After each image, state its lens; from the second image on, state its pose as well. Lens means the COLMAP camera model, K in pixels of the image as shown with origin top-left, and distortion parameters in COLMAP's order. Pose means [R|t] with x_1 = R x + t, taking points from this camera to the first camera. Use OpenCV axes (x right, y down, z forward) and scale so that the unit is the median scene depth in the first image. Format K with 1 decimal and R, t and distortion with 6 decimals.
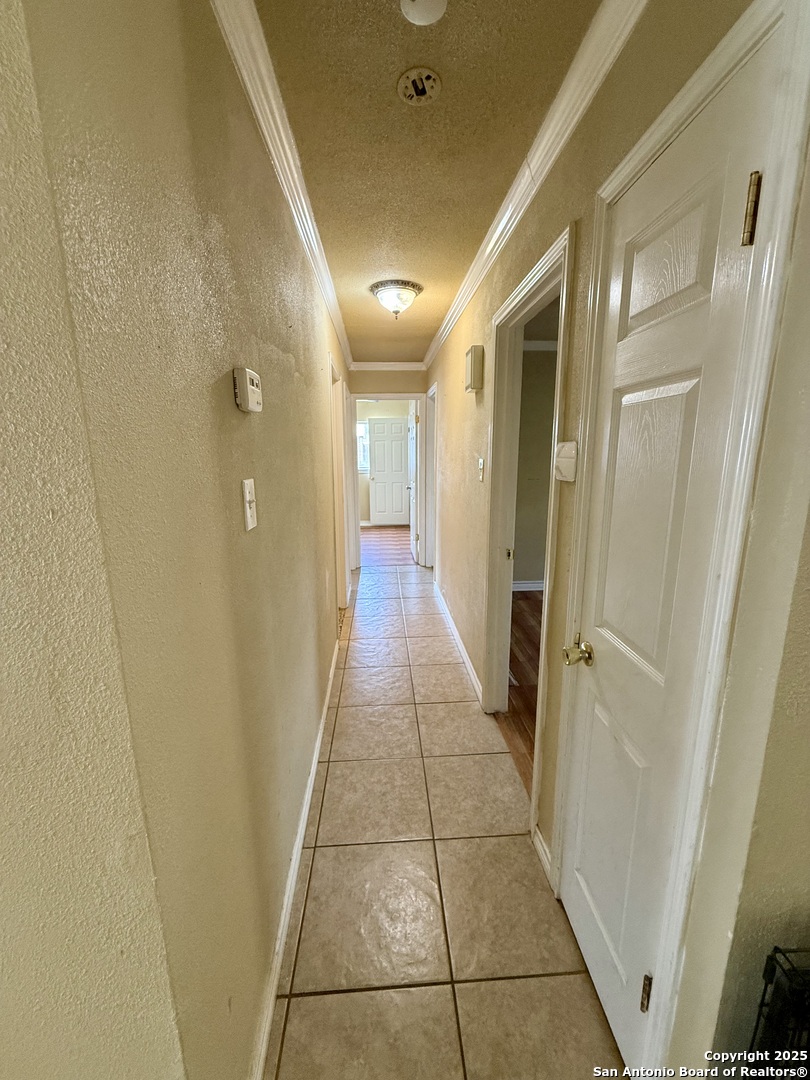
lens RADIAL K [[430.5, 0, 406.4], [0, 430.5, 537.5], [0, 0, 1]] dist [-0.000891, 0.000386]
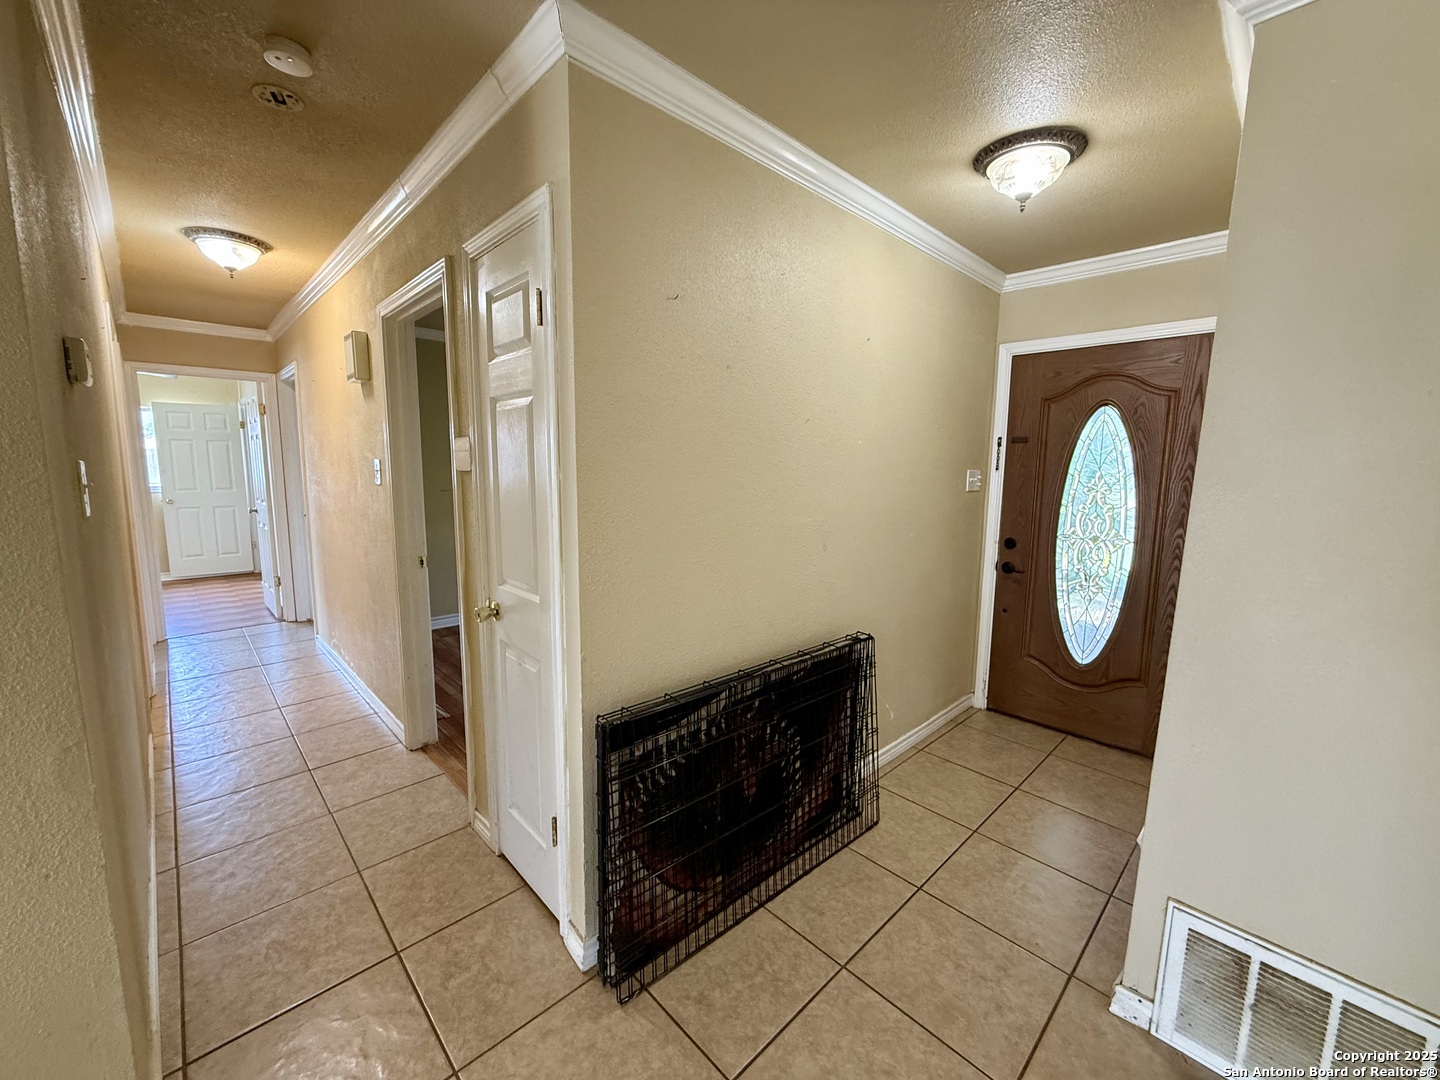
lens RADIAL K [[574.0, 0, 716.4], [0, 574.0, 539.1], [0, 0, 1]] dist [-0.000891, 0.000386]
pose [[0.759852, -0.068636, 0.646463, -0.063977], [0.115355, 0.992866, -0.030175, 0.089724], [-0.639780, 0.097501, 0.762349, -0.302380]]
